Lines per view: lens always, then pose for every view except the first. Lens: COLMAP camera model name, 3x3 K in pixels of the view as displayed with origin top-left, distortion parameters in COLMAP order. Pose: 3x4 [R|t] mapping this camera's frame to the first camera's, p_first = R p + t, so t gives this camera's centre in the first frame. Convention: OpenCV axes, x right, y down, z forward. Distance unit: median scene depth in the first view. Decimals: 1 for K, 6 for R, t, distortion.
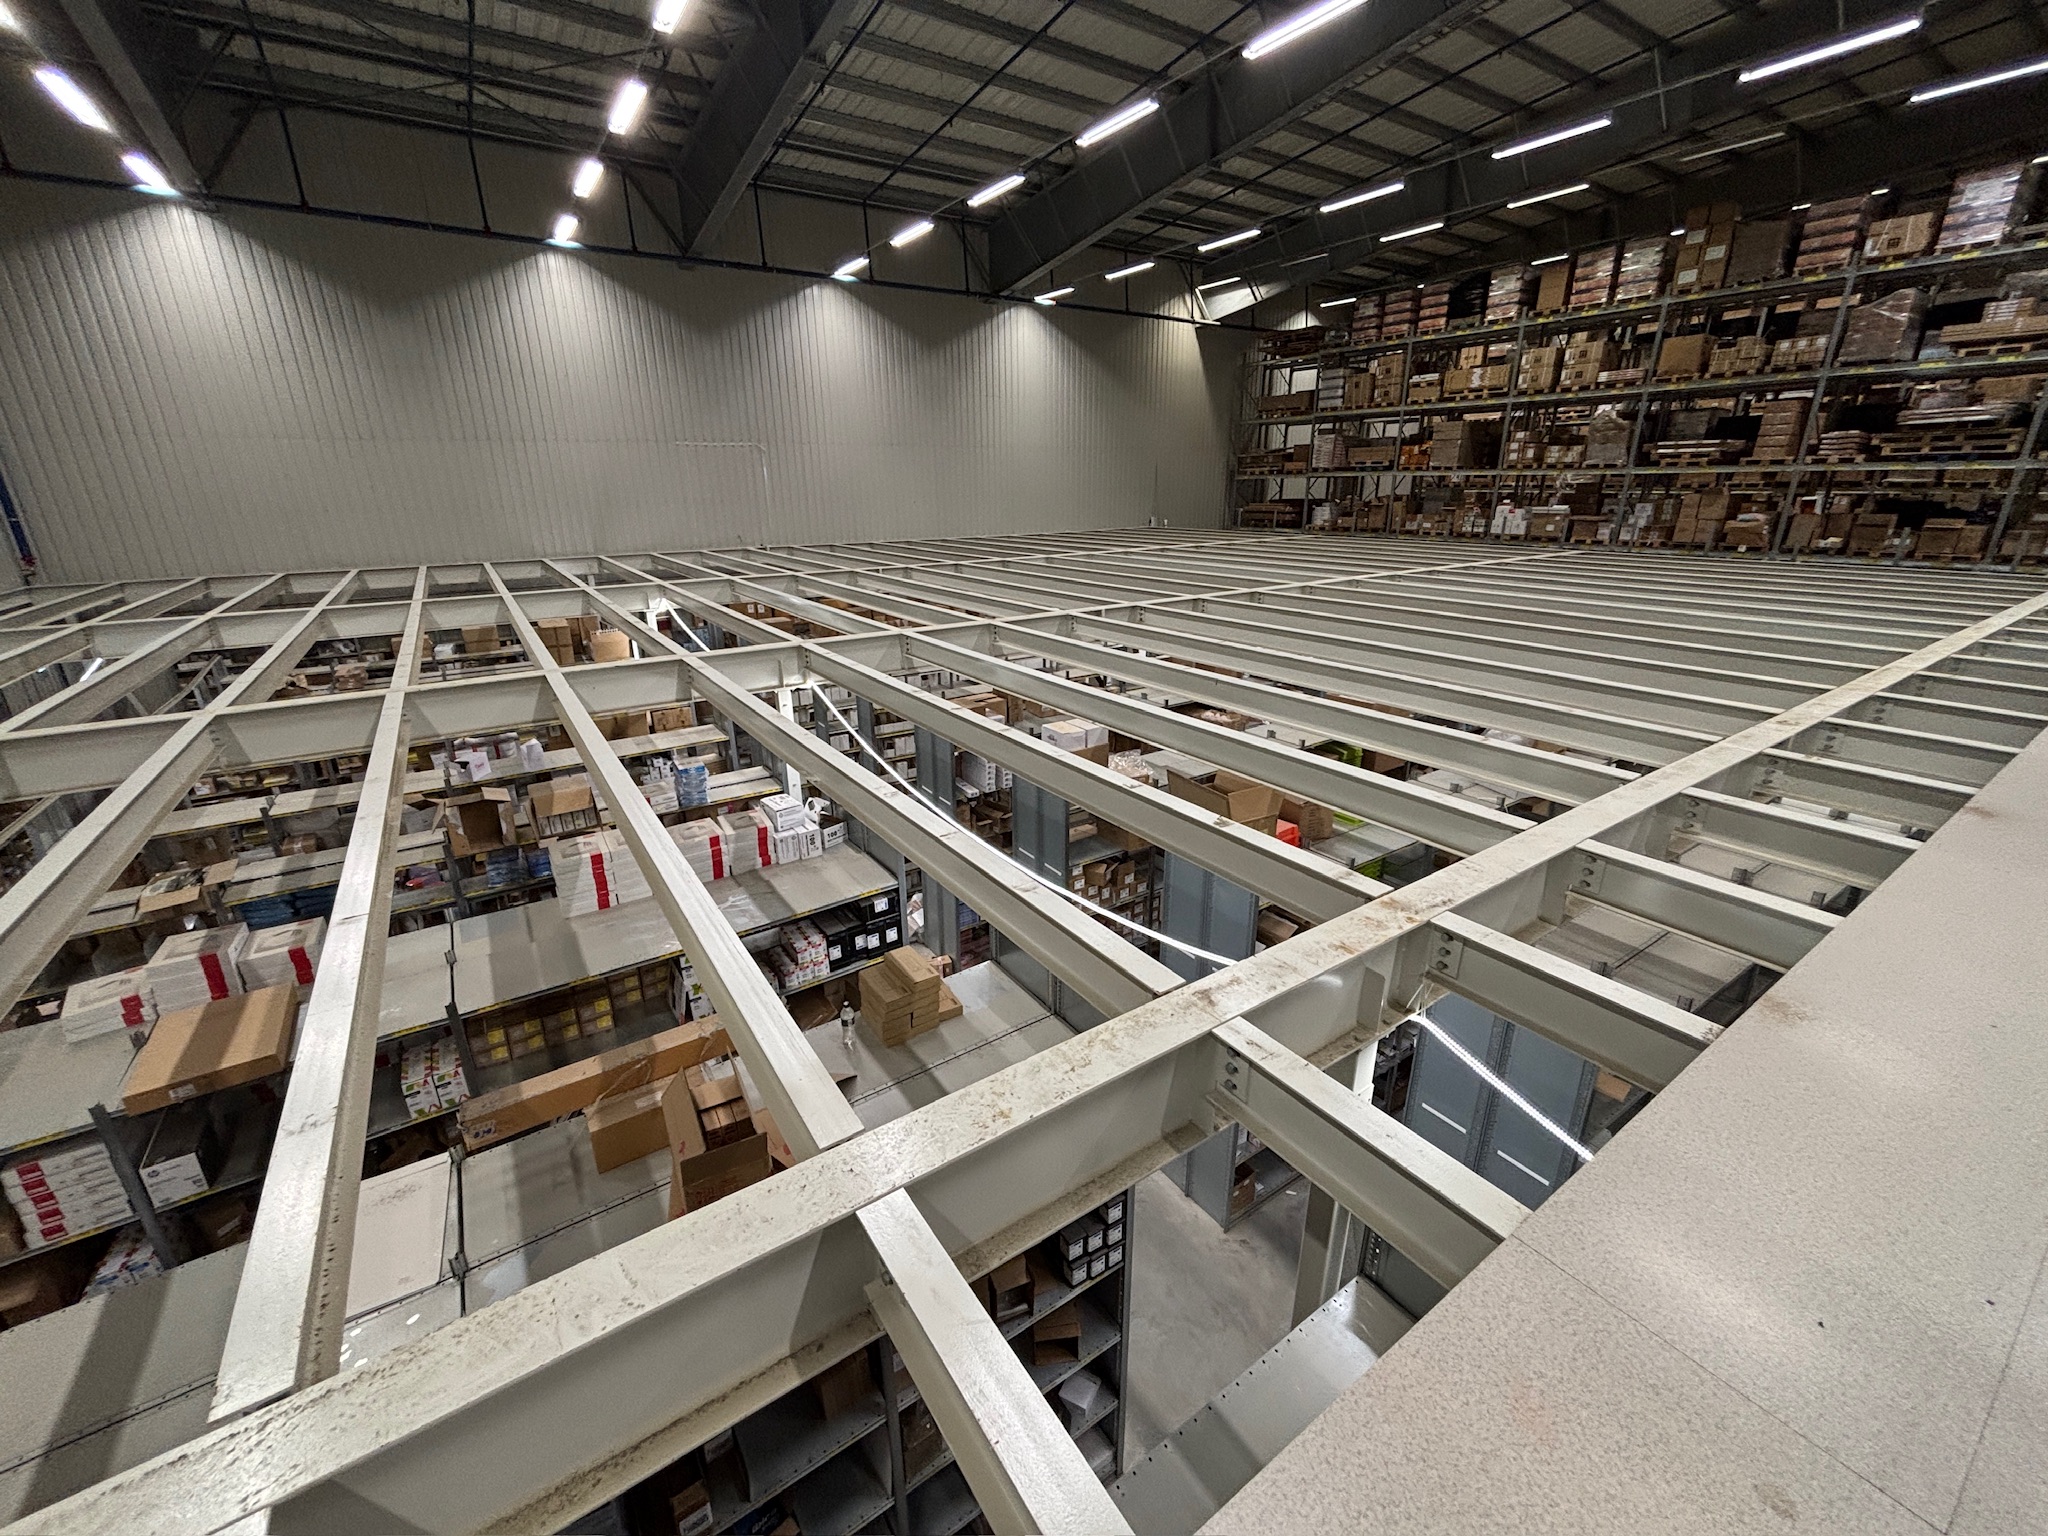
lens RADIAL K [[822.8, 0, 1024.6], [0, 822.8, 770.4], [0, 0, 1]] dist [-0.002338, 0.000093]
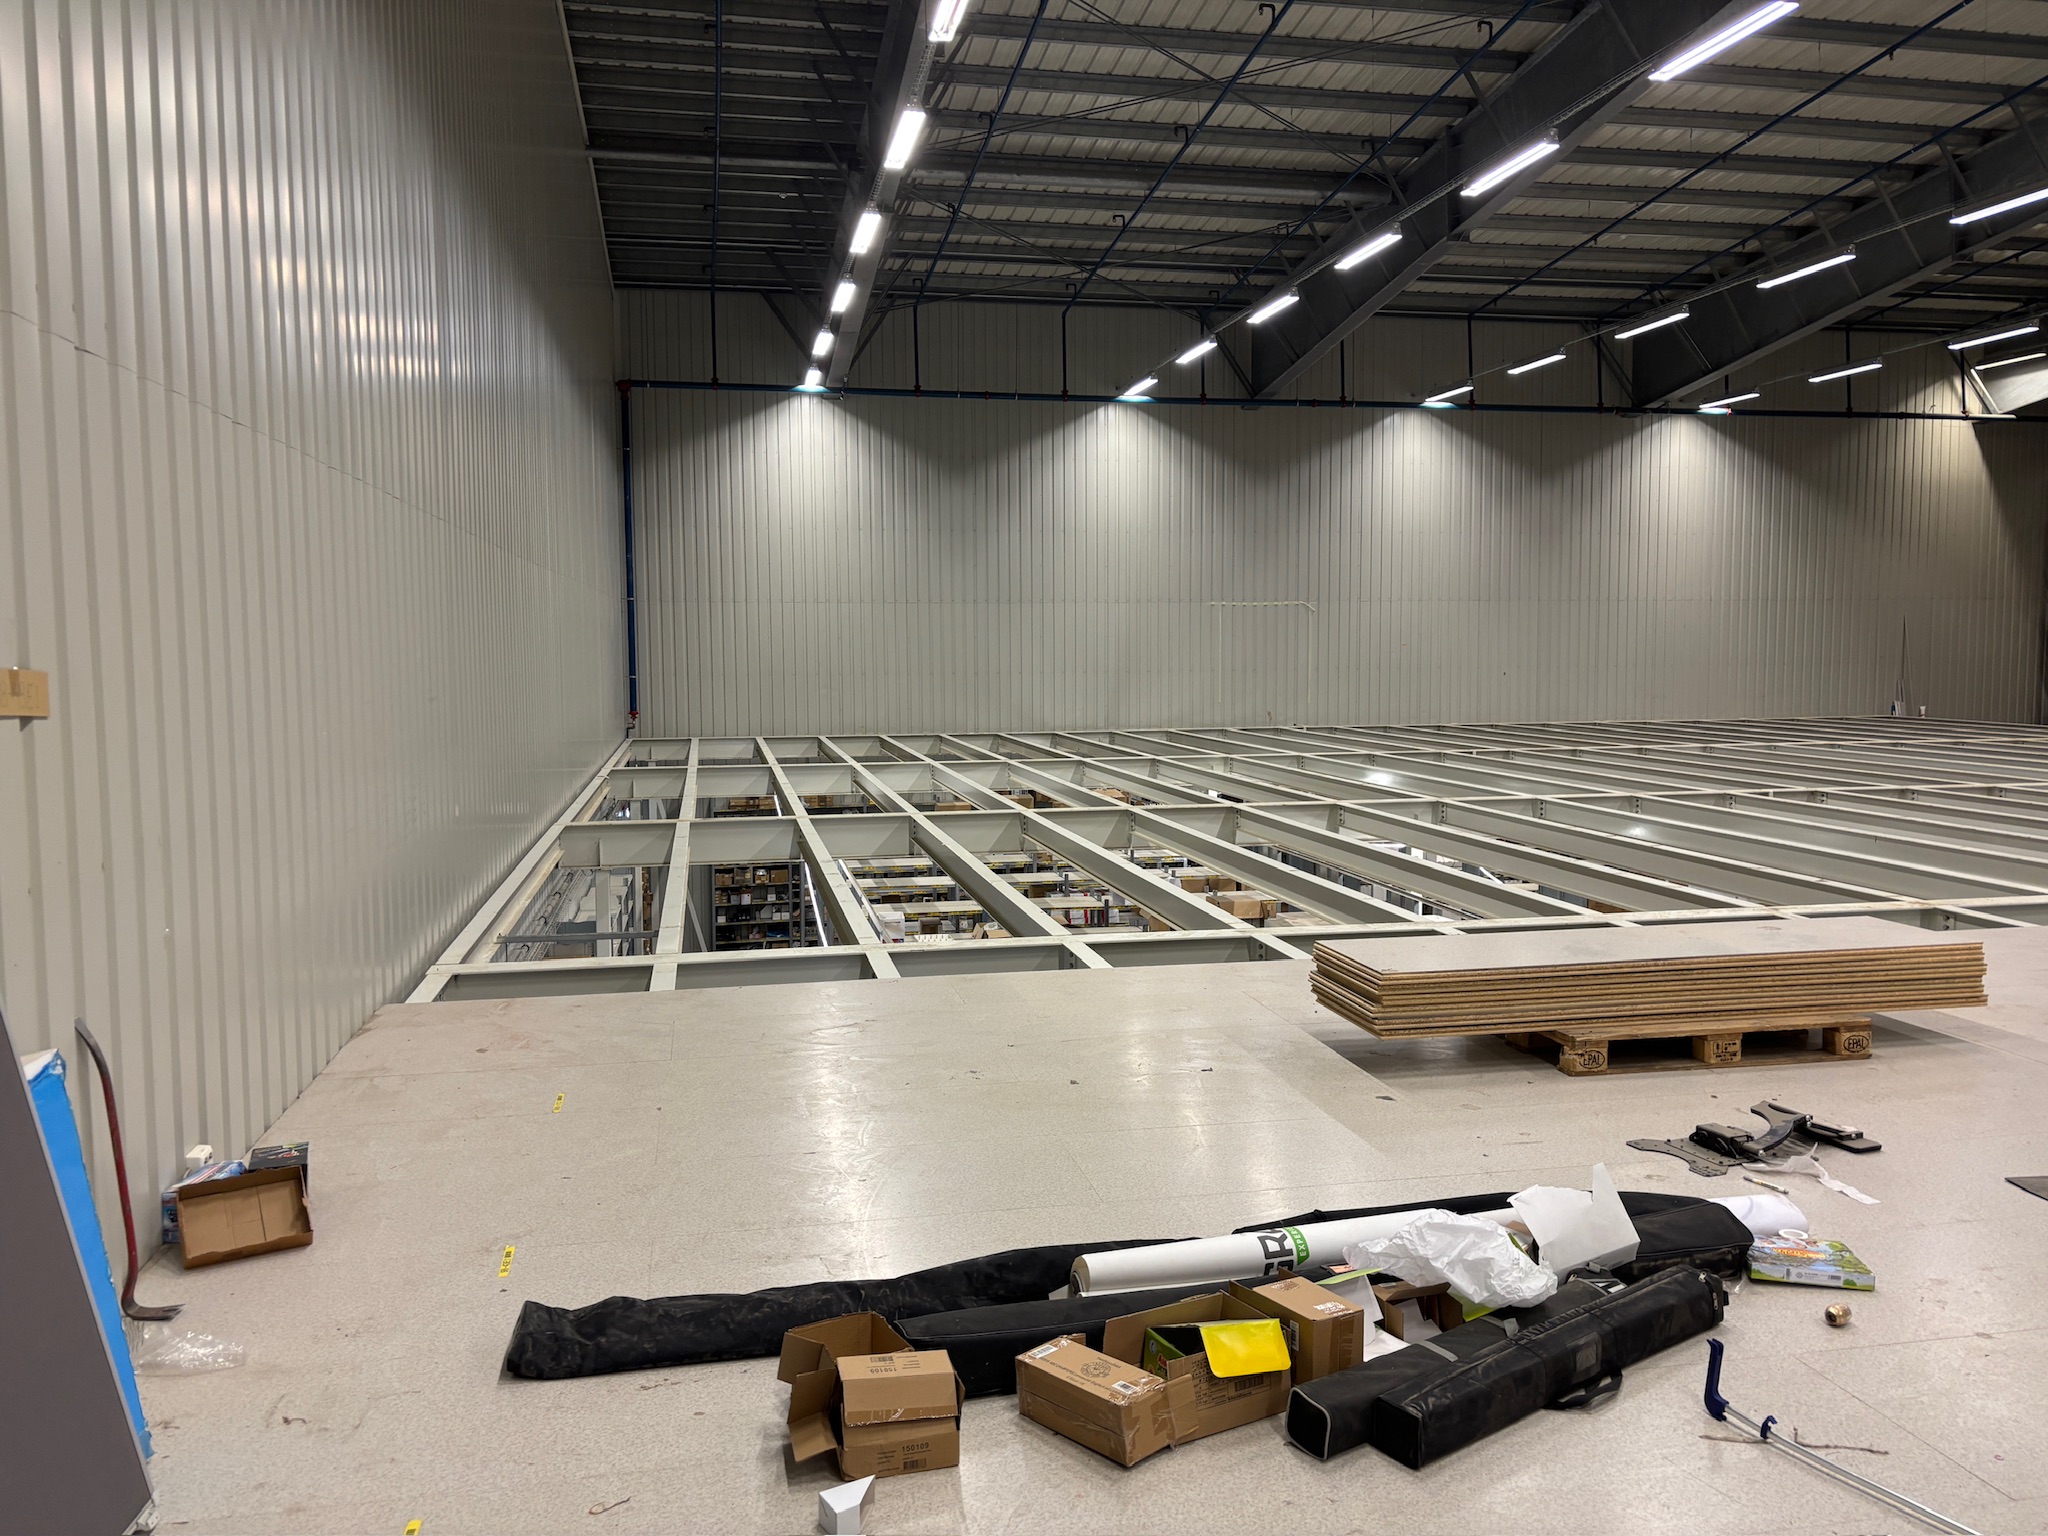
lens RADIAL K [[1552.5, 0, 1014.9], [0, 1552.5, 771.7], [0, 0, 1]] dist [0.022487, -0.026298]
pose [[0.921201, 0.033016, -0.387683, -0.000181], [-0.132769, 0.963263, -0.233447, 0.128725], [0.365733, 0.266524, 0.891742, -0.345852]]
